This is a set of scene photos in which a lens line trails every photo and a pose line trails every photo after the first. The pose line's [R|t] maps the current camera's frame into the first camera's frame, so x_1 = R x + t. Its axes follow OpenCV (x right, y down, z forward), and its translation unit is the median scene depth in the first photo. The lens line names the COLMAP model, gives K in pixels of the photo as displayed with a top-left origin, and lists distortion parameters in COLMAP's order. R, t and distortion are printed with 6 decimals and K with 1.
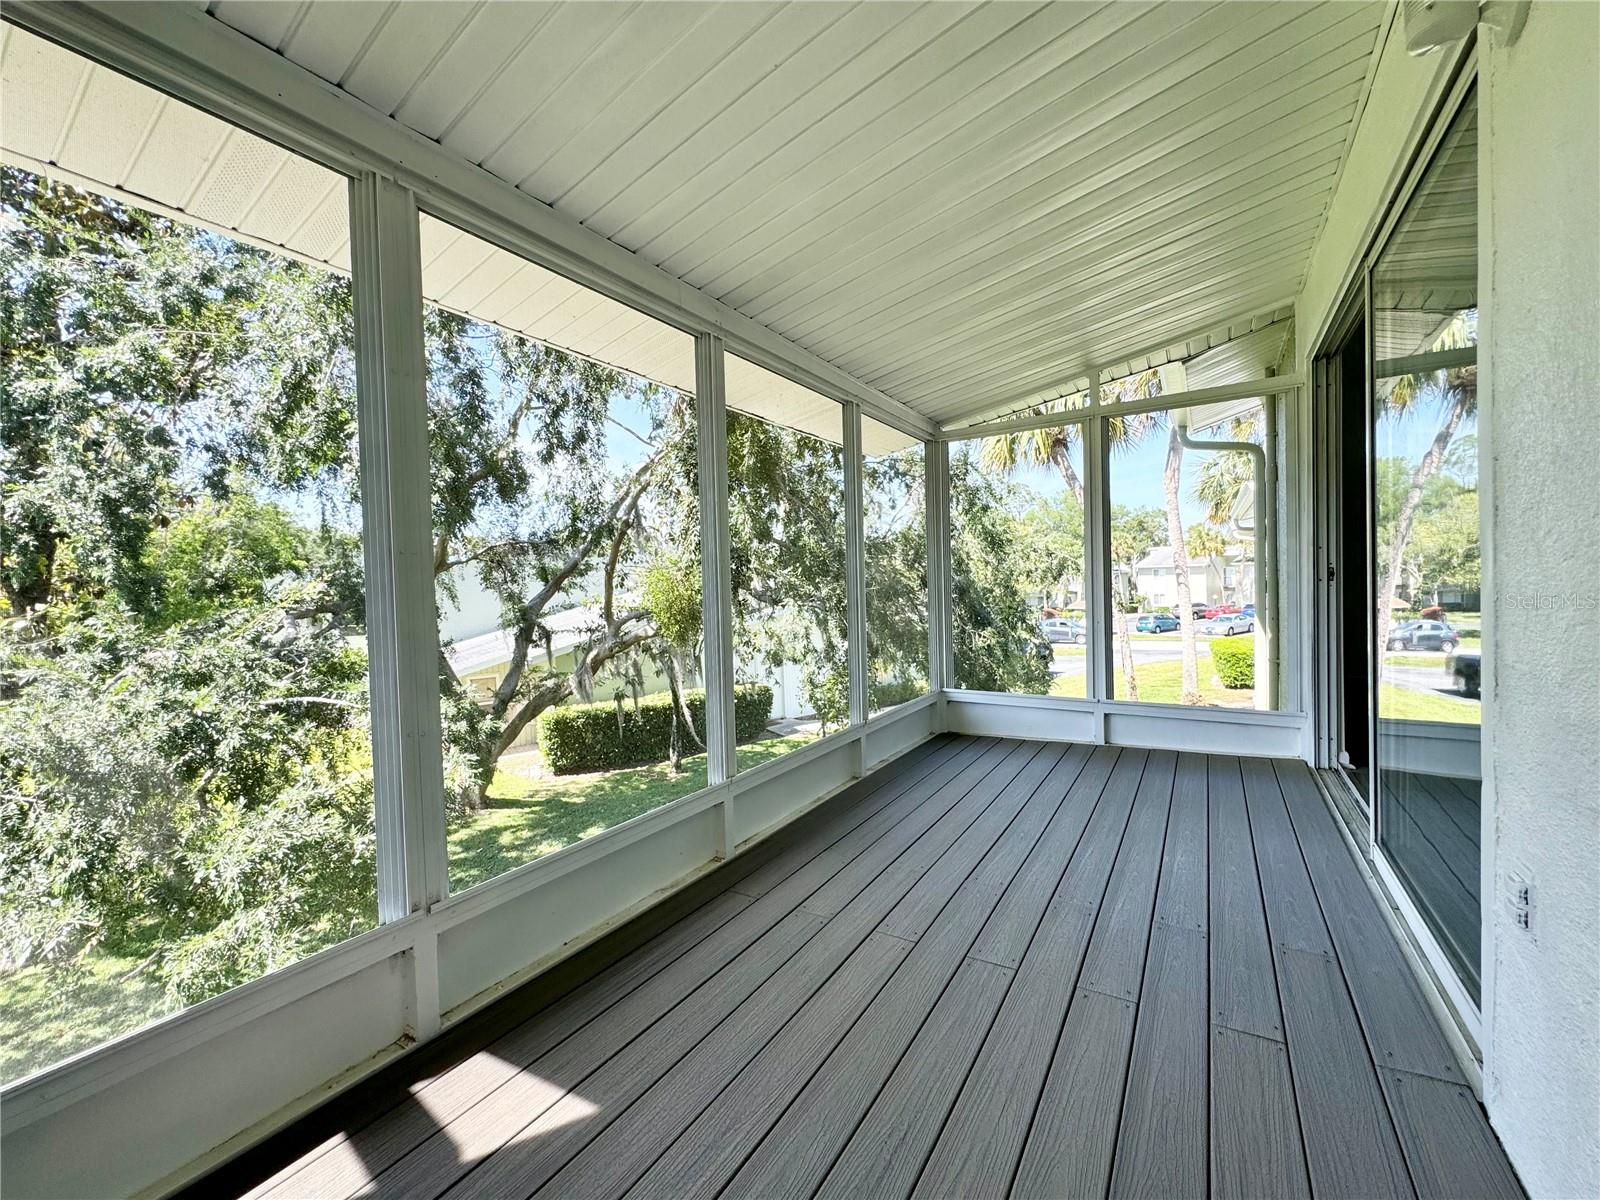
lens RADIAL K [[635.9, 0, 800.0], [0, 635.9, 600.0], [0, 0, 1]] dist [-0.000502, -0.000184]
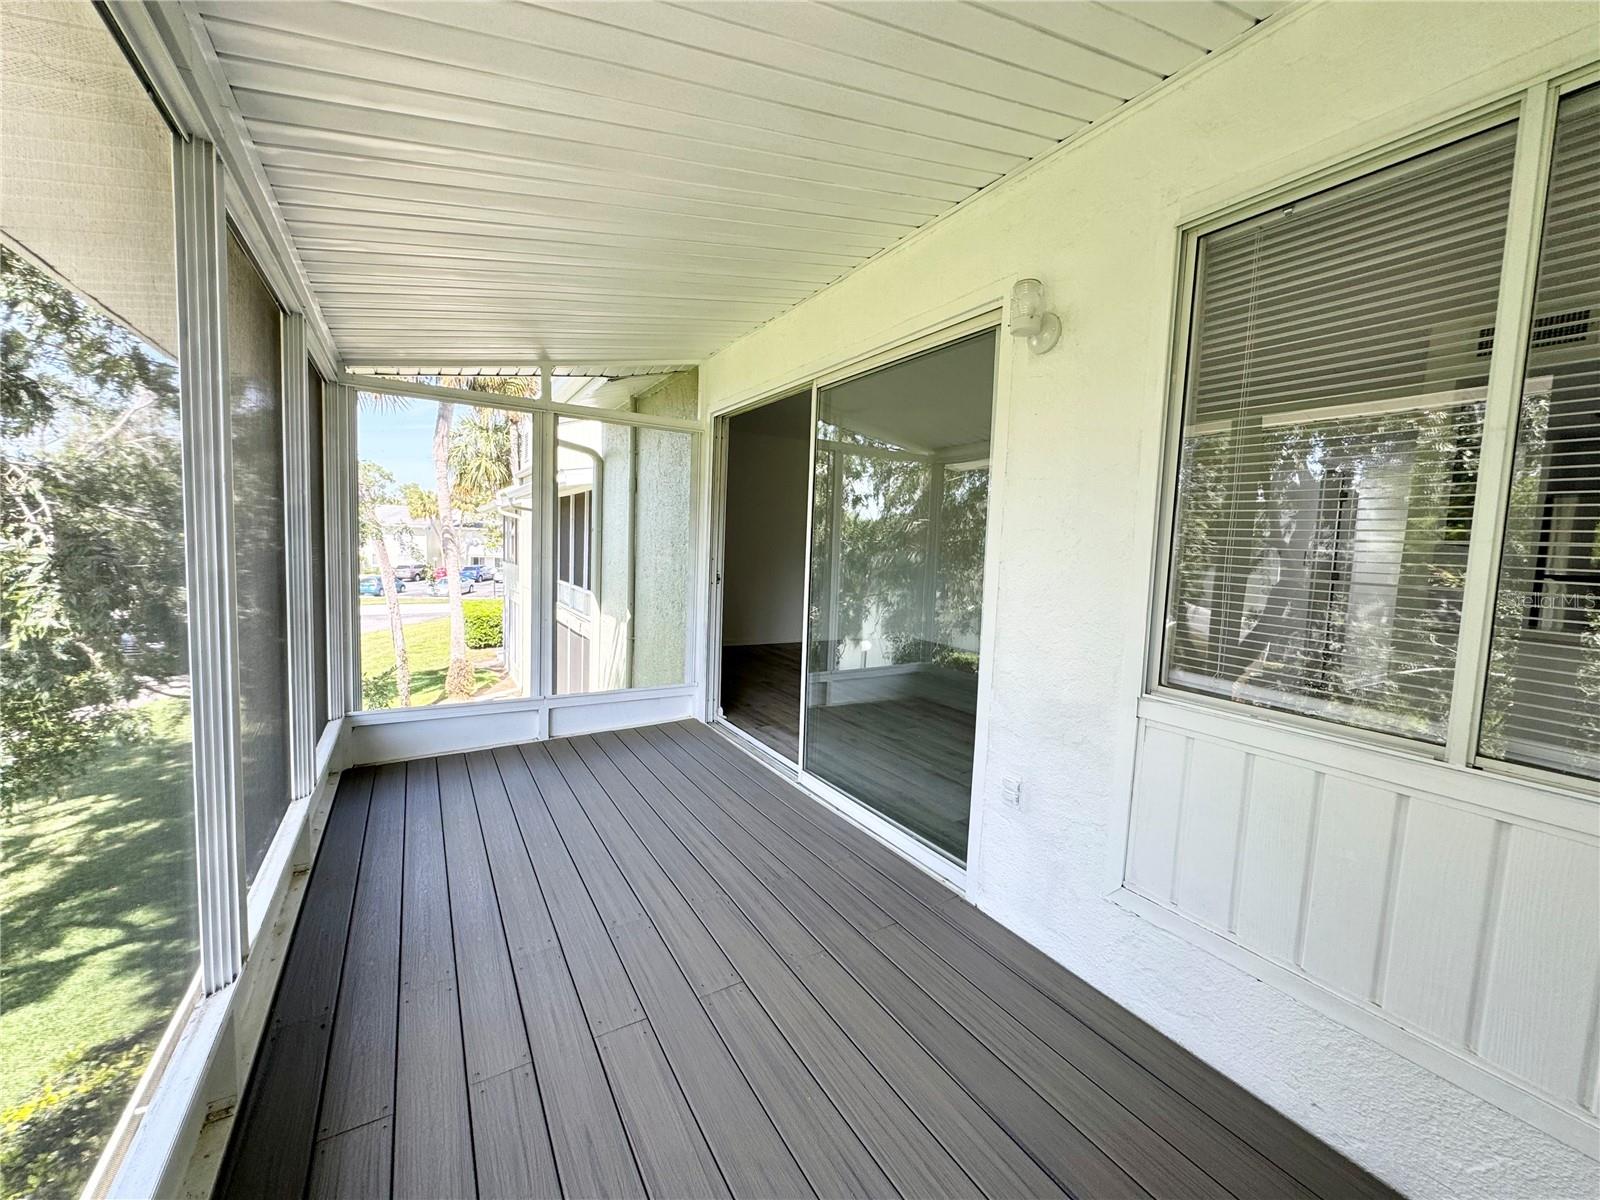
lens RADIAL K [[635.9, 0, 800.0], [0, 635.9, 600.0], [0, 0, 1]] dist [-0.000502, -0.000184]
pose [[0.454074, -0.035320, 0.890264, -0.240865], [-0.018312, 0.998633, 0.048960, -0.053528], [-0.890776, -0.038534, 0.452806, 0.192812]]
